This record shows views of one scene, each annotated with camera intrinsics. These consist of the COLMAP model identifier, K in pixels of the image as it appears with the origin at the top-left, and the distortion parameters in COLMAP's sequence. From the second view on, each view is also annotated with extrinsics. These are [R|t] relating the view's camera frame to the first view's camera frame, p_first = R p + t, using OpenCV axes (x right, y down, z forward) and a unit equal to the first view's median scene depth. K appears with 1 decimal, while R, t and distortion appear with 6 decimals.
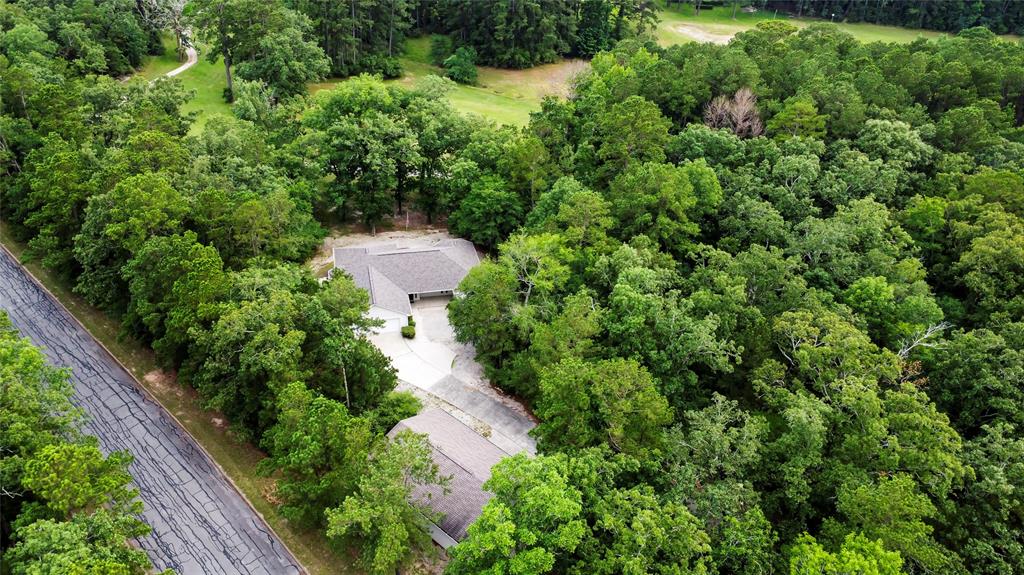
lens RADIAL K [[764.1, 0, 512.0], [0, 764.1, 287.5], [0, 0, 1]] dist [-0.000896, -0.000706]
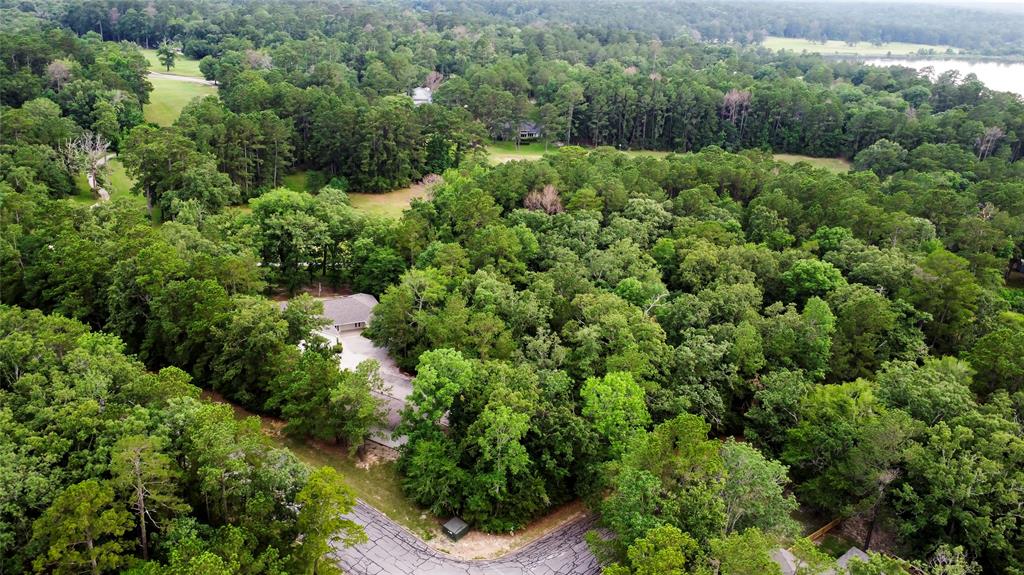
lens RADIAL K [[764.1, 0, 512.0], [0, 764.1, 287.5], [0, 0, 1]] dist [-0.000896, -0.000706]
pose [[0.977715, -0.074353, 0.196327, -0.070447], [0.109201, 0.978827, -0.173126, 0.184547], [-0.179298, 0.190707, 0.965134, -0.378904]]
